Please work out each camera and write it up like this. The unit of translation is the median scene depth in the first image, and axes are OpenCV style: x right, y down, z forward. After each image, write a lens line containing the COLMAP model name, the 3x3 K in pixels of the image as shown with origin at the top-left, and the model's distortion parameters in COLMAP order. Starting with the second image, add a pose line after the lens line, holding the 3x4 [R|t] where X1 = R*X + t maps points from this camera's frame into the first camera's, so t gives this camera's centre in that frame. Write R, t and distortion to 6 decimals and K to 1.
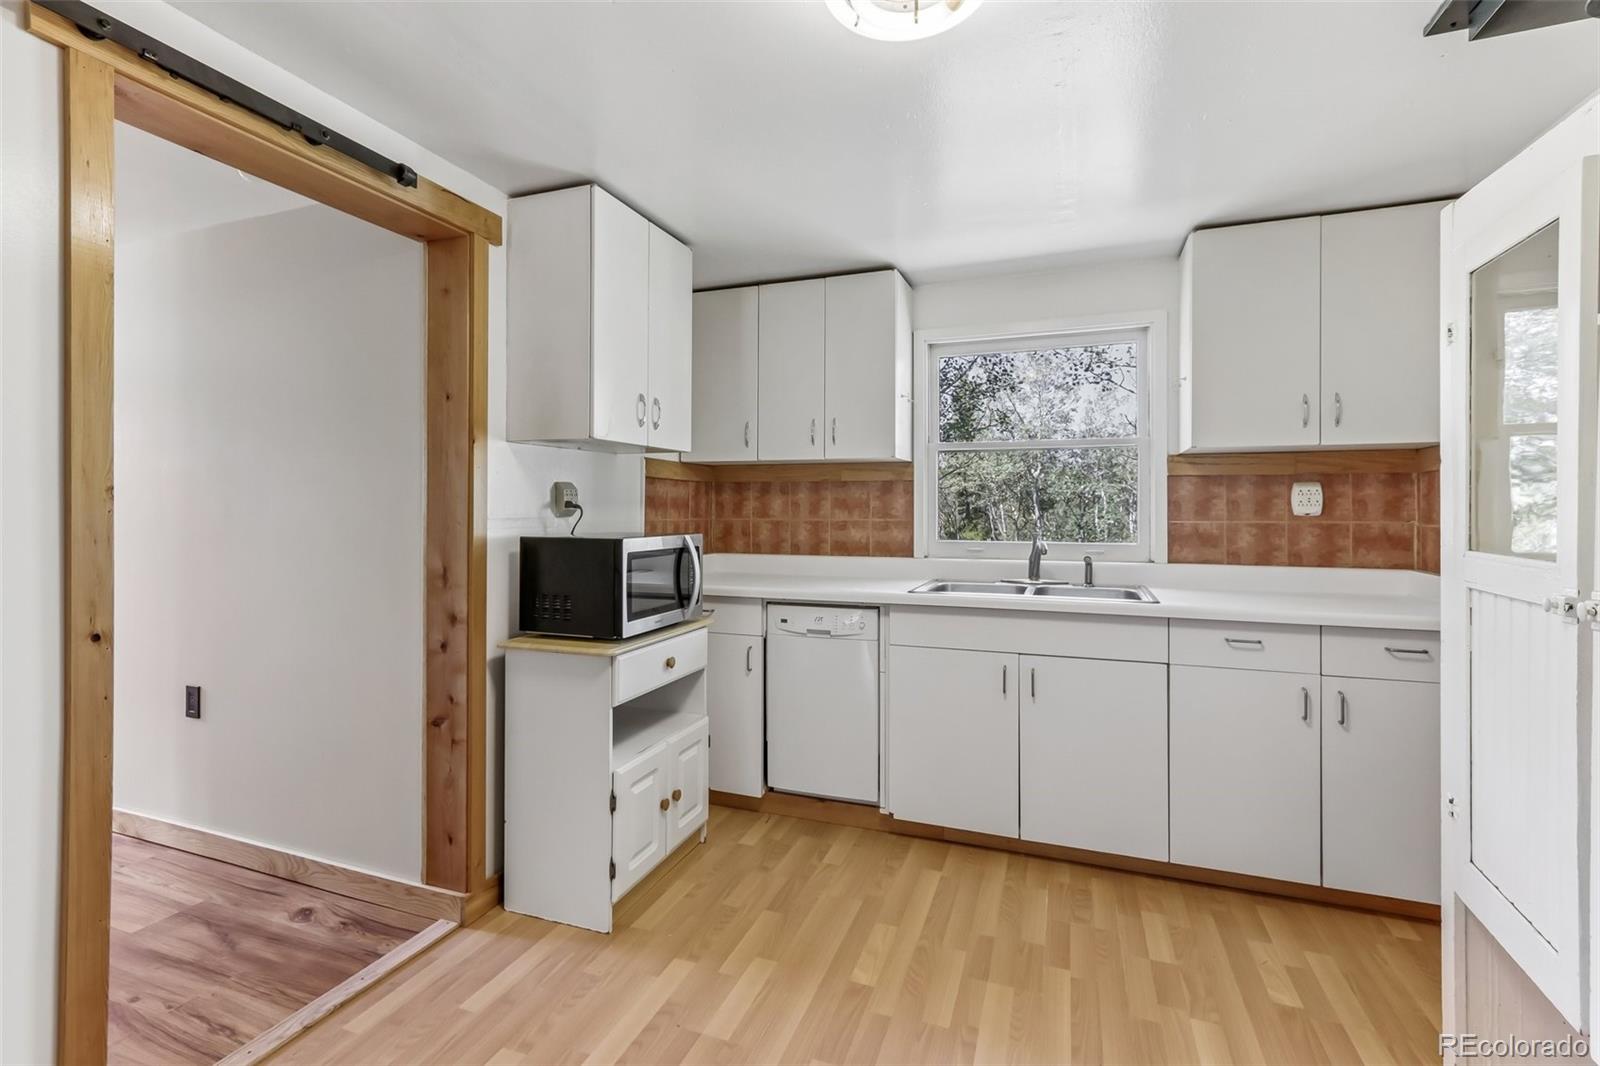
lens RADIAL K [[737.8, 0, 781.3], [0, 737.8, 509.2], [0, 0, 1]] dist [0.002424, 0.000539]
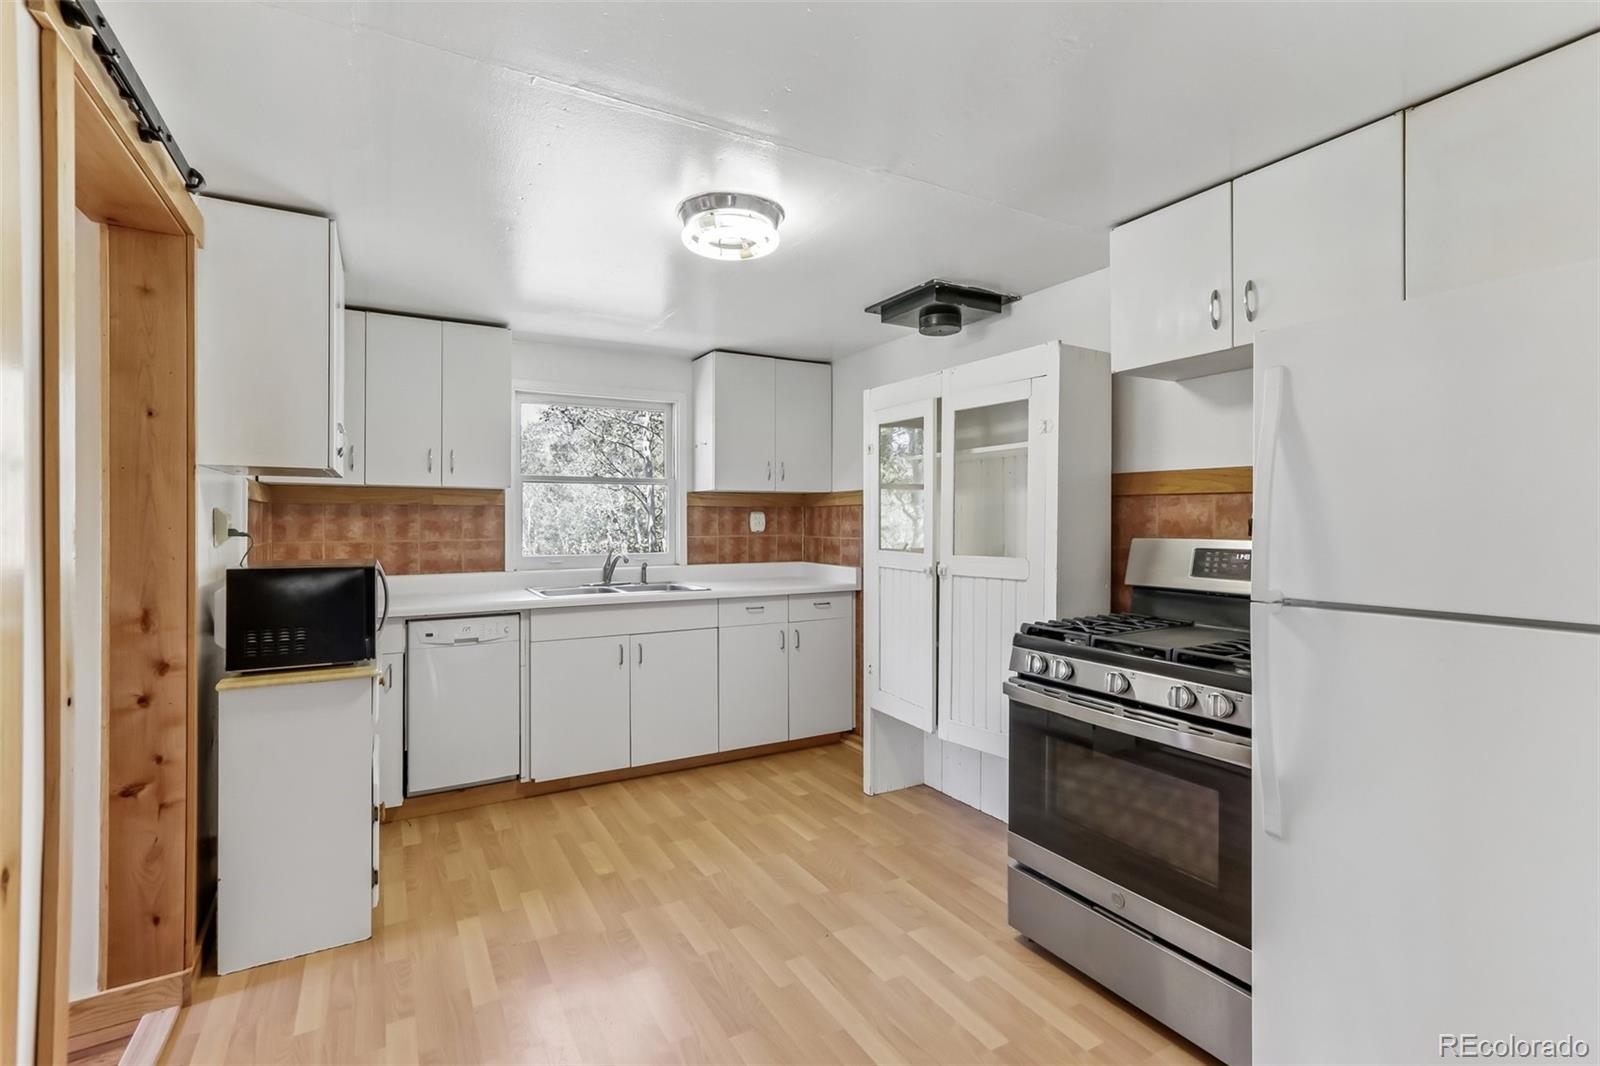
lens RADIAL K [[737.8, 0, 791.9], [0, 737.8, 522.4], [0, 0, 1]] dist [0.002424, 0.000539]
pose [[0.634896, -0.005415, 0.772578, -0.561162], [0.001275, 0.999981, 0.005961, -0.024024], [-0.772596, -0.002800, 0.634891, -0.119829]]
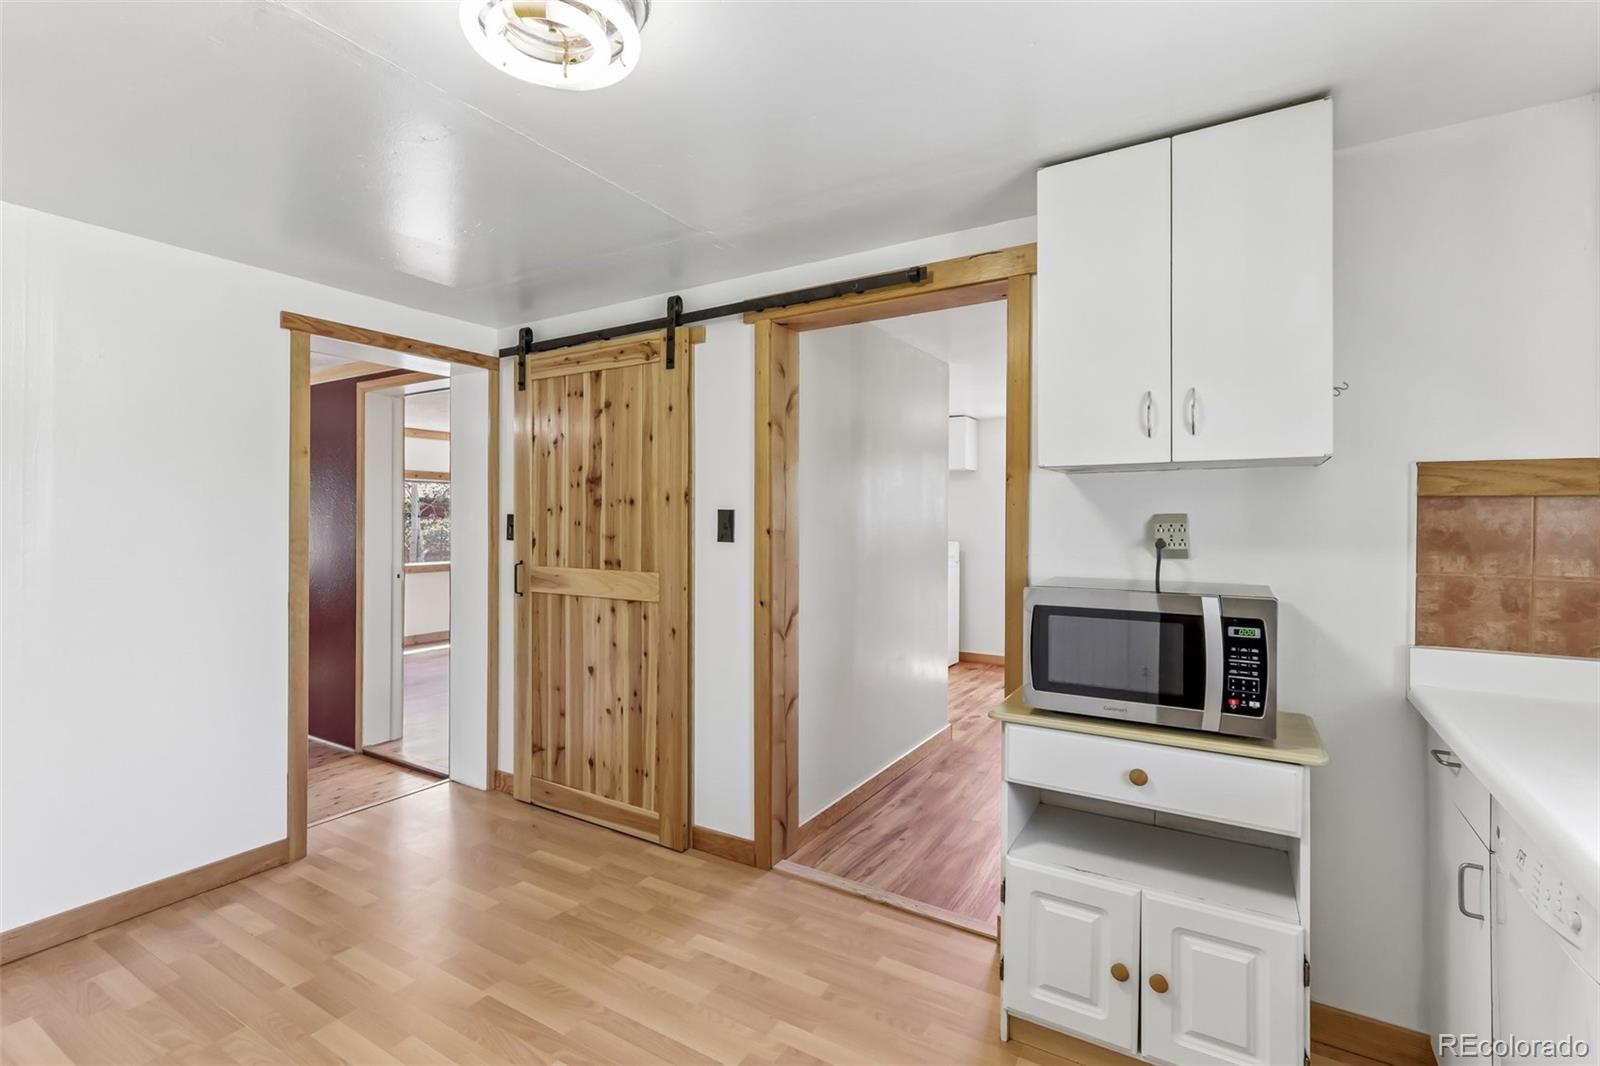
lens RADIAL K [[737.8, 0, 796.7], [0, 737.8, 523.1], [0, 0, 1]] dist [0.002424, 0.000539]
pose [[-0.186466, 0.002793, -0.982457, 0.557323], [-0.002777, 0.999990, 0.003370, -0.029389], [0.982458, 0.003357, -0.186456, 0.777351]]
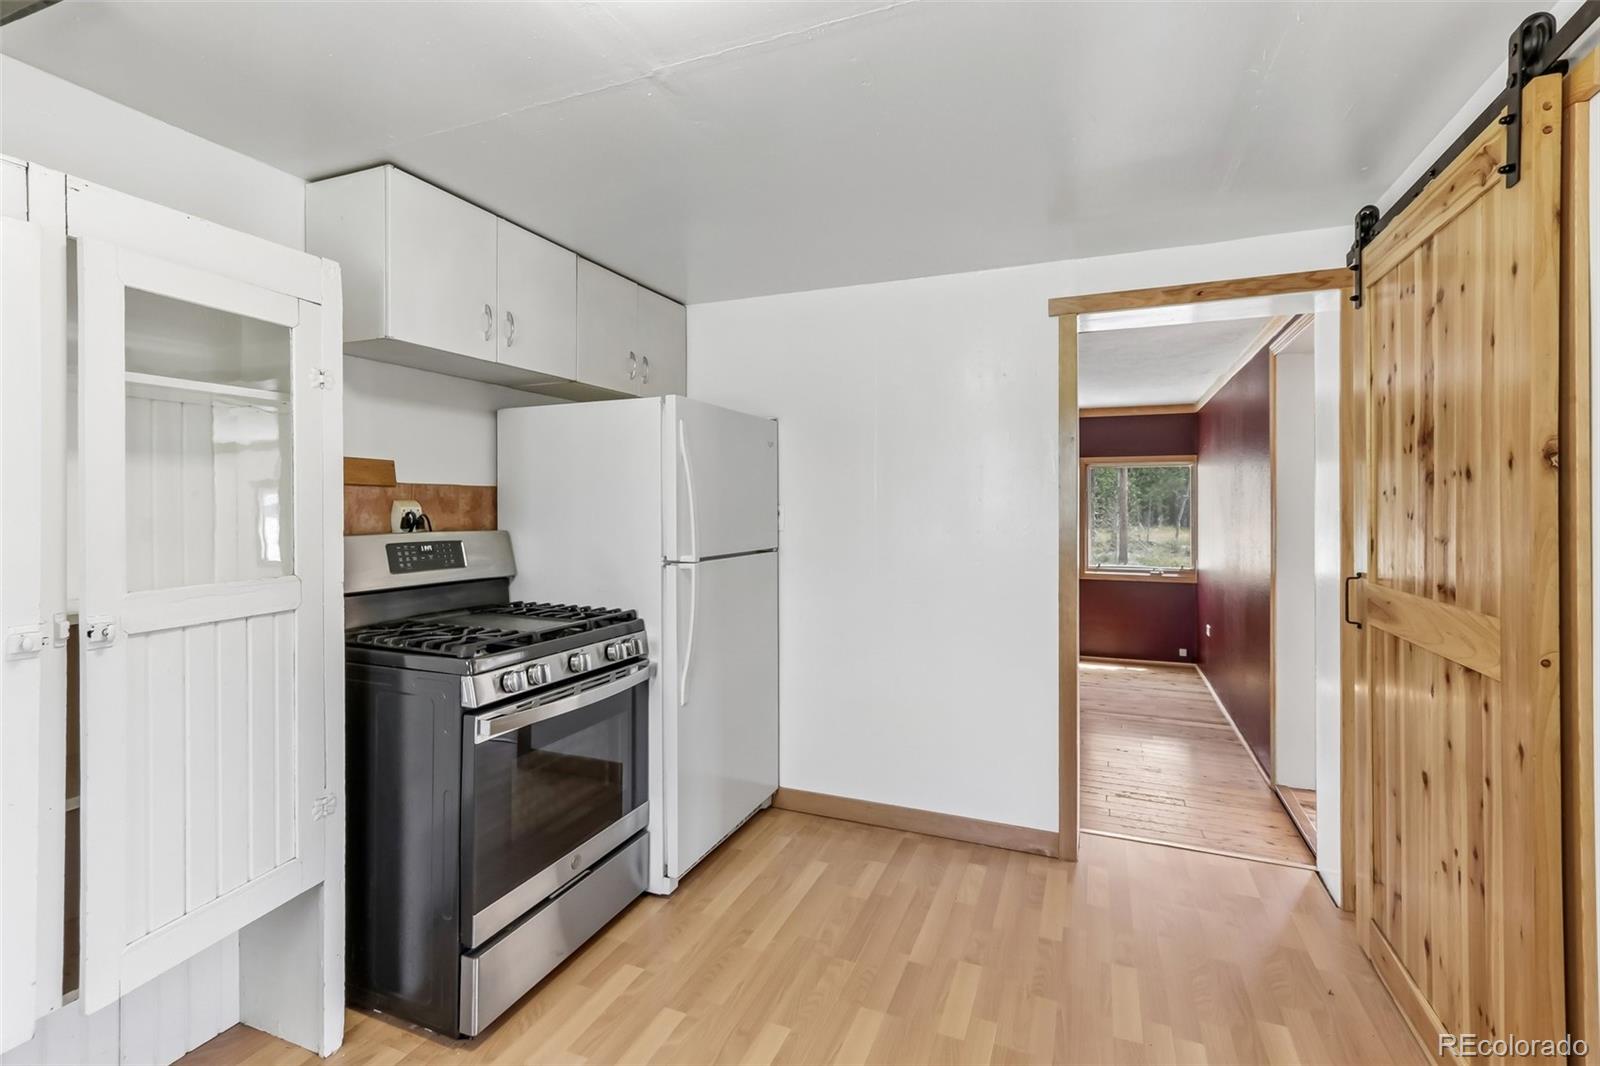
lens RADIAL K [[737.8, 0, 777.7], [0, 737.8, 506.8], [0, 0, 1]] dist [0.002424, 0.000539]
pose [[-0.998673, -0.002703, 0.051421, -0.024888], [-0.002780, 0.999995, -0.001428, -0.029297], [-0.051417, -0.001570, -0.998676, 0.930007]]
